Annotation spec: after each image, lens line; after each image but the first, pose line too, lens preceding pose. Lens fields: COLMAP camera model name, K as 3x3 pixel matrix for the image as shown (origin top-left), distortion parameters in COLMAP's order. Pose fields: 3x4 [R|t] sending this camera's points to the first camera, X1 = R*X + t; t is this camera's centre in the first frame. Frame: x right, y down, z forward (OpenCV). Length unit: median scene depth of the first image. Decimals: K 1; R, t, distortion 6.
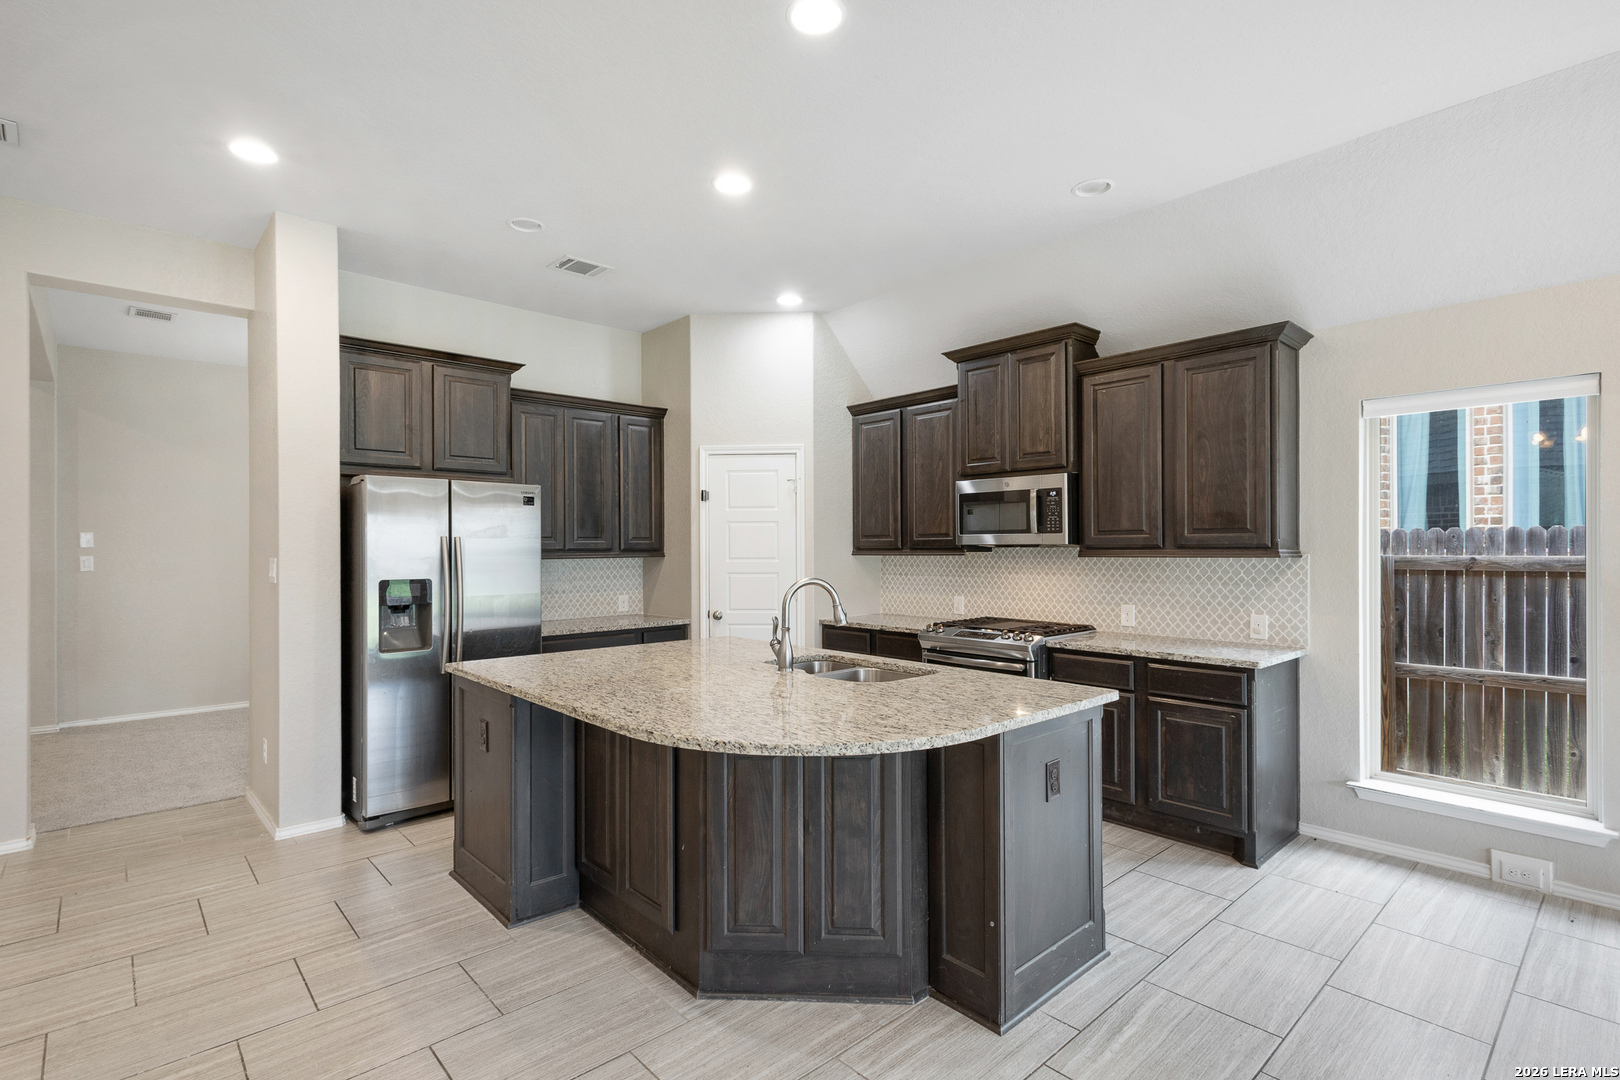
lens RADIAL K [[761.5, 0, 810.0], [0, 761.5, 540.0], [0, 0, 1]] dist [0.004693, 0.000820]
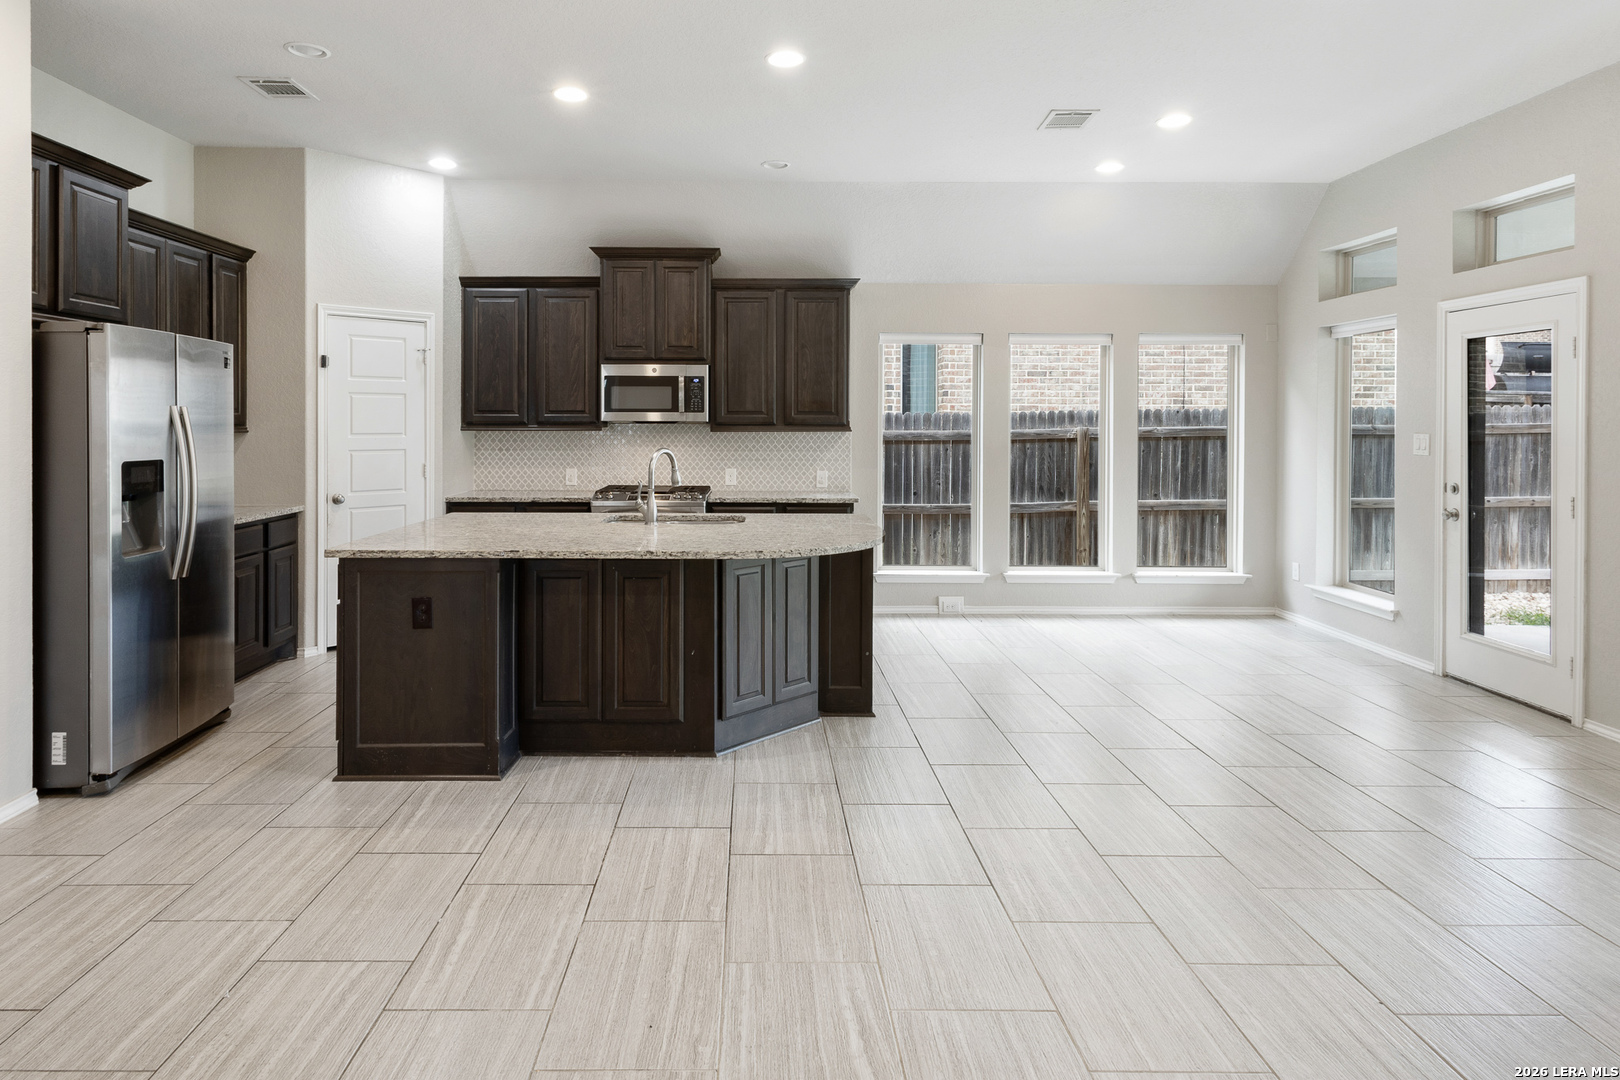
lens RADIAL K [[833.1, 0, 811.8], [0, 833.1, 417.6], [0, 0, 1]] dist [-0.000220, 0.000563]
pose [[0.673670, 0.011807, 0.738938, -0.553252], [-0.012996, 0.999907, -0.004129, 0.002511], [-0.738918, -0.006822, 0.673761, -0.055651]]
